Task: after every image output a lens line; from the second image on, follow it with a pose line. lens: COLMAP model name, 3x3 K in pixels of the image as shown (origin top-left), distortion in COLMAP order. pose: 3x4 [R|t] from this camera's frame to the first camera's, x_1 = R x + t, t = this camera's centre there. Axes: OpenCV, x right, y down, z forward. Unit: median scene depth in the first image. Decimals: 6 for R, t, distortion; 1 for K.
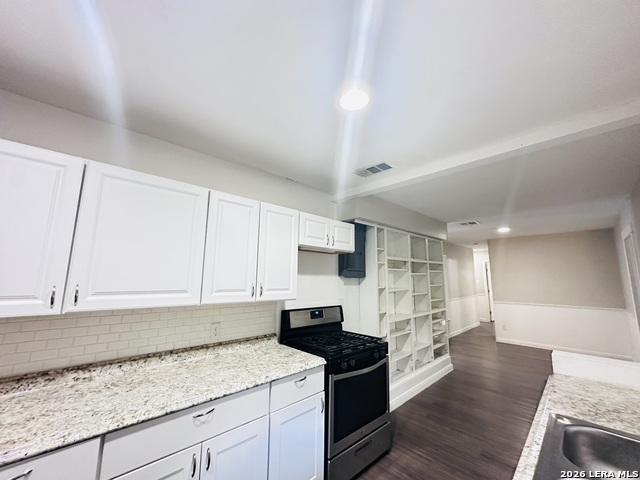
lens RADIAL K [[256.4, 0, 319.5], [0, 256.4, 238.1], [0, 0, 1]] dist [0.000045, -0.000420]
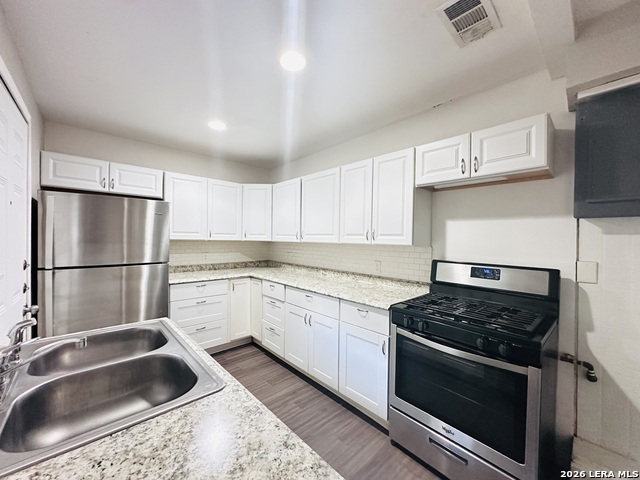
lens RADIAL K [[256.4, 0, 319.9], [0, 256.4, 240.0], [0, 0, 1]] dist [0.000045, -0.000420]
pose [[-0.030135, -0.006019, -0.999528, 0.960393], [0.141495, 0.989886, -0.010226, 0.206112], [0.989480, -0.141736, -0.028979, 0.801667]]
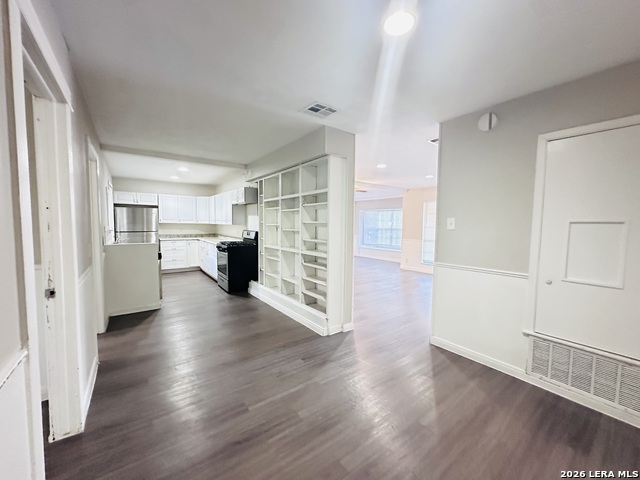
lens RADIAL K [[256.4, 0, 319.8], [0, 256.4, 239.5], [0, 0, 1]] dist [0.000045, -0.000420]
pose [[-0.131439, 0.052943, -0.989910, 2.747500], [0.138876, 0.989709, 0.034493, 0.475849], [0.981548, -0.132941, -0.137438, 2.515651]]
